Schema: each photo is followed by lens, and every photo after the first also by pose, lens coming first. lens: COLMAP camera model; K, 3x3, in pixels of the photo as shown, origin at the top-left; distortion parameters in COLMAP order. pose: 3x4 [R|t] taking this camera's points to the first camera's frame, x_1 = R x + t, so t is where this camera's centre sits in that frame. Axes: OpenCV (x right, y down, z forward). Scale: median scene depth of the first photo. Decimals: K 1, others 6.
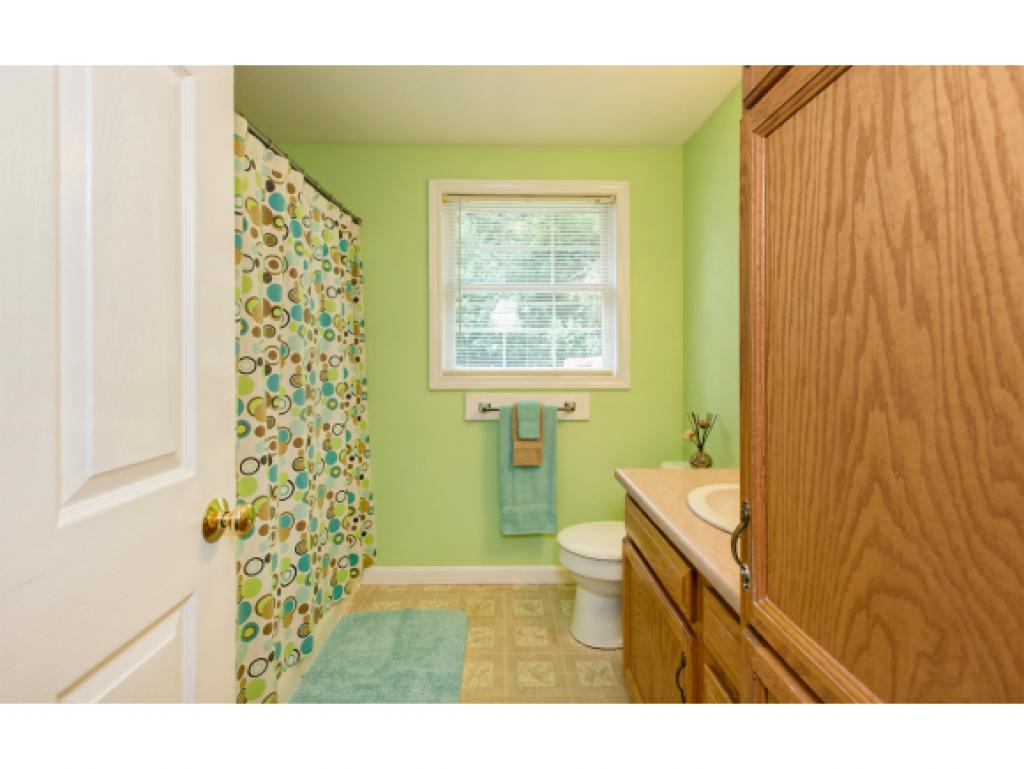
lens RADIAL K [[444.6, 0, 512.2], [0, 444.6, 355.9], [0, 0, 1]] dist [-0.000768, -0.000451]
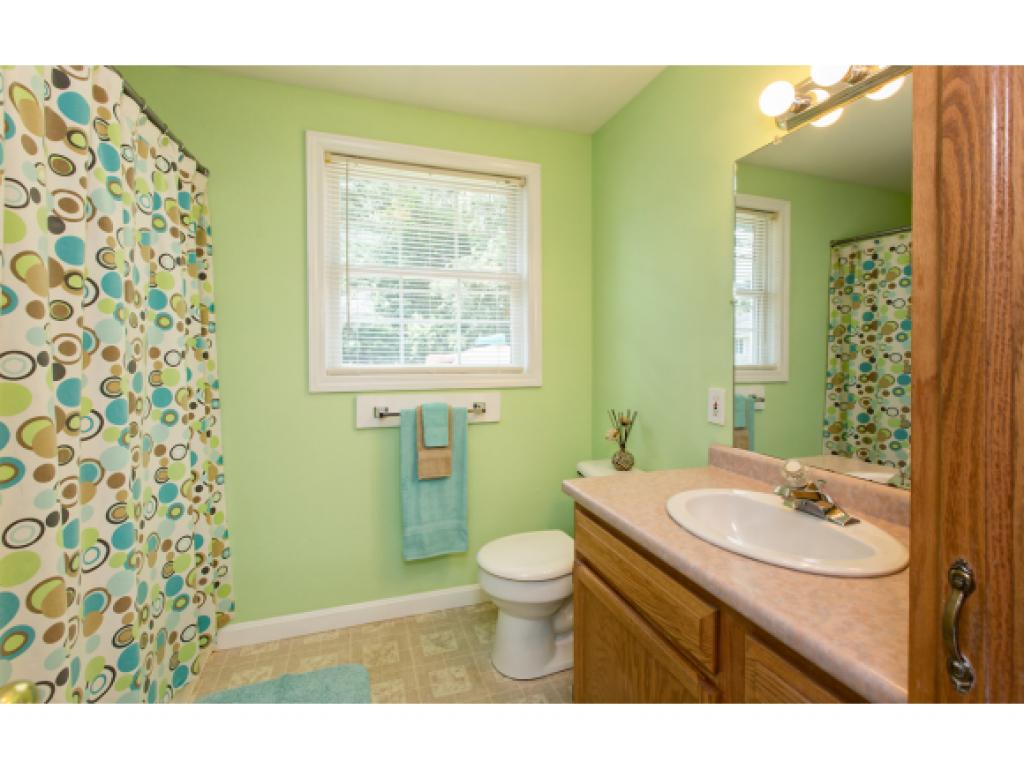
lens RADIAL K [[444.6, 0, 512.2], [0, 444.6, 355.9], [0, 0, 1]] dist [-0.000768, -0.000451]
pose [[0.954971, -0.003169, 0.296682, -0.088476], [0.000558, 0.999960, 0.008883, 0.002537], [-0.296698, -0.008317, 0.954935, 0.150939]]
